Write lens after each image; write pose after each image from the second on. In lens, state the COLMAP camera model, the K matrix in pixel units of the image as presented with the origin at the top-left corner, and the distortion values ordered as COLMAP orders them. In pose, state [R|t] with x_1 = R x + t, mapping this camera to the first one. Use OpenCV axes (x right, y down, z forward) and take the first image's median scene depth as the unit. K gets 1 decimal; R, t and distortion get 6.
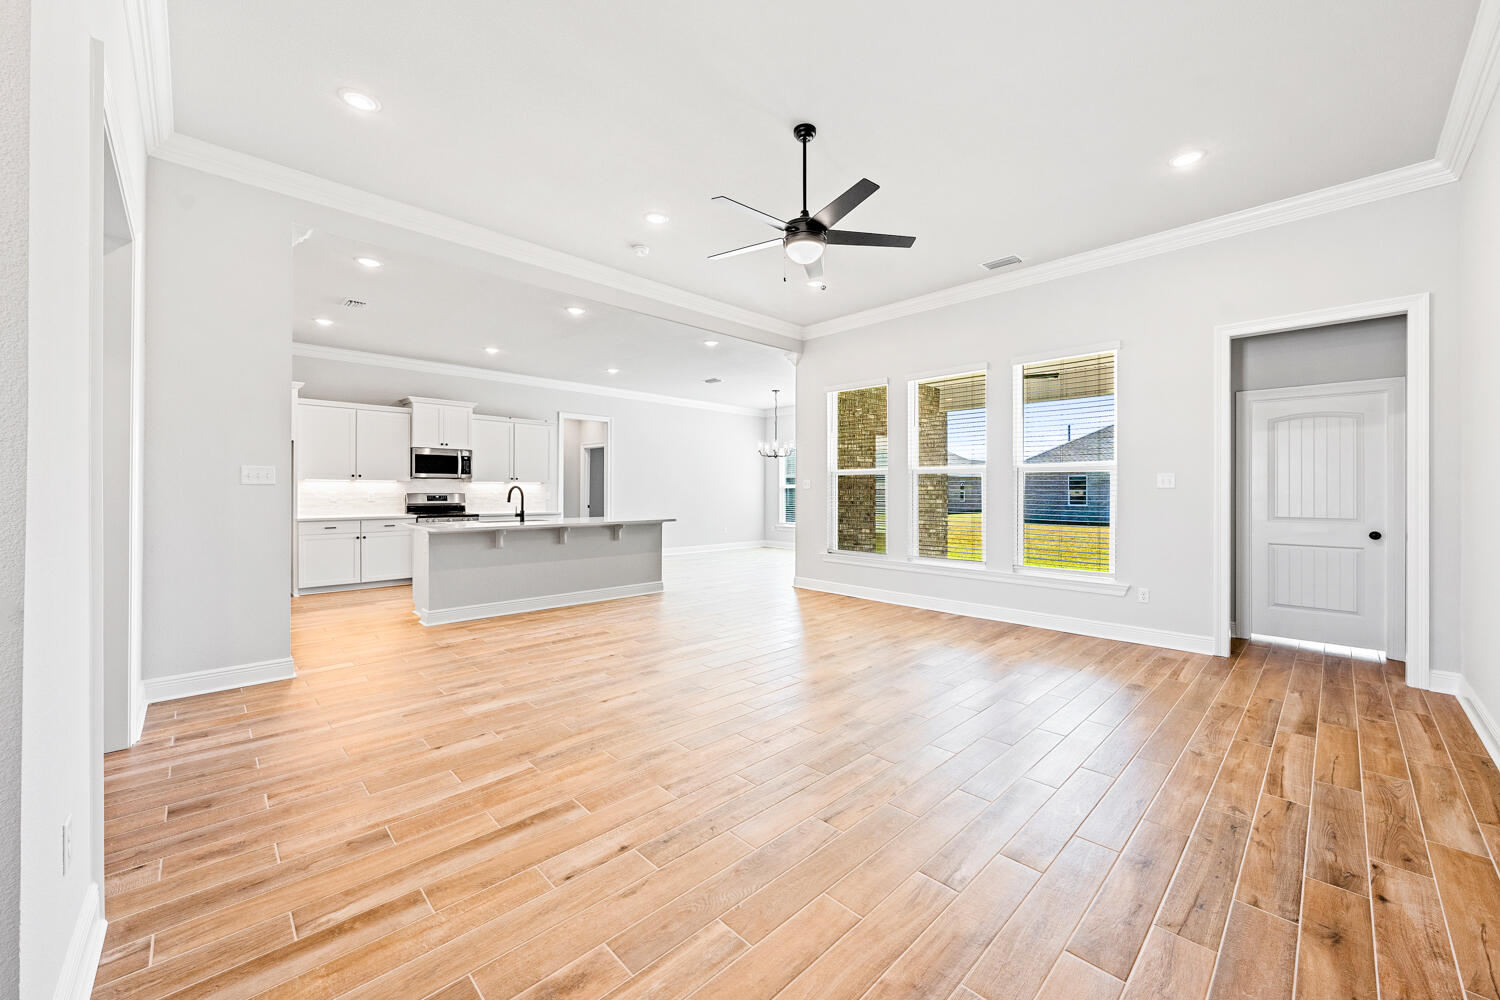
lens RADIAL K [[569.2, 0, 750.4], [0, 569.2, 488.2], [0, 0, 1]] dist [-0.000936, 0.000305]
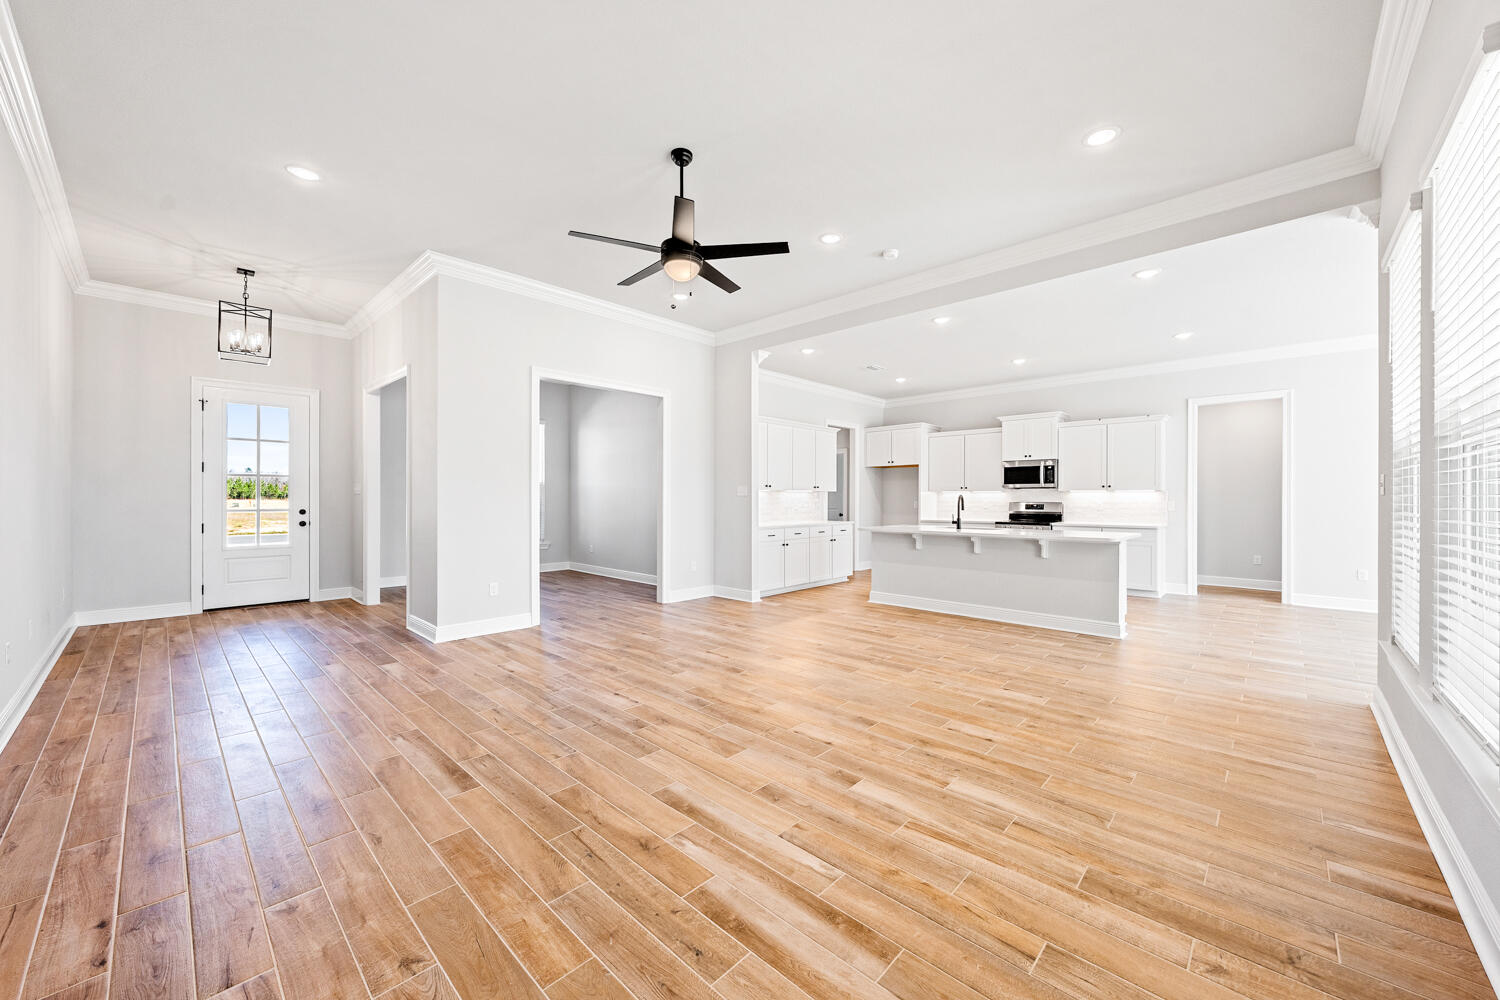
lens RADIAL K [[559.5, 0, 774.3], [0, 559.5, 497.2], [0, 0, 1]] dist [0.000950, -0.000177]
pose [[0.067906, -0.004295, -0.997682, 0.611412], [0.002251, 0.999989, -0.004152, 0.003876], [0.997689, -0.001963, 0.067915, 0.592503]]
